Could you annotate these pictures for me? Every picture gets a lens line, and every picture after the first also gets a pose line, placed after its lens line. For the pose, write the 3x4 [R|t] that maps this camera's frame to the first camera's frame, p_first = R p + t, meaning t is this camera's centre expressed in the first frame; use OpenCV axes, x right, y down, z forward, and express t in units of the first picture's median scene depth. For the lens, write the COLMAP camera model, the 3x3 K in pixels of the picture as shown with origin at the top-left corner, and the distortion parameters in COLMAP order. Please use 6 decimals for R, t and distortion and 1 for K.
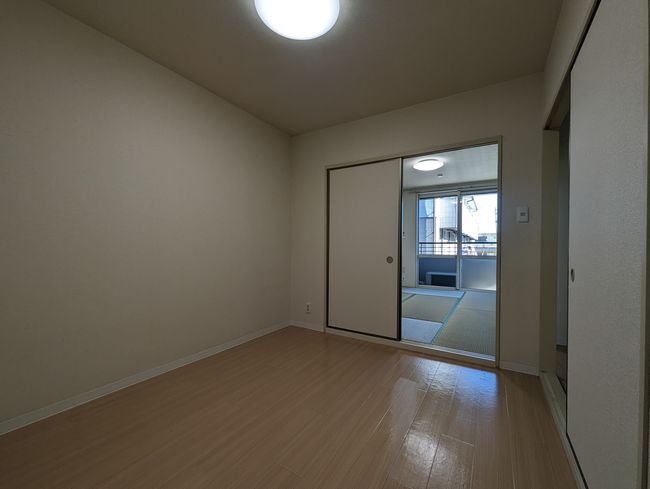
lens RADIAL K [[271.4, 0, 319.1], [0, 271.4, 248.2], [0, 0, 1]] dist [0.001339, 0.000164]
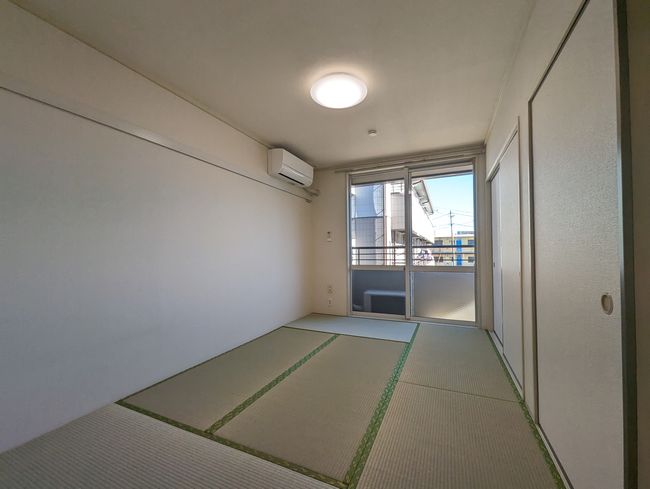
lens RADIAL K [[271.4, 0, 325.8], [0, 271.4, 247.6], [0, 0, 1]] dist [0.001339, 0.000164]
pose [[0.989021, -0.017053, 0.146789, 0.194512], [0.020900, 0.999476, -0.024709, -0.005061], [-0.146291, 0.027505, 0.988859, 0.332466]]
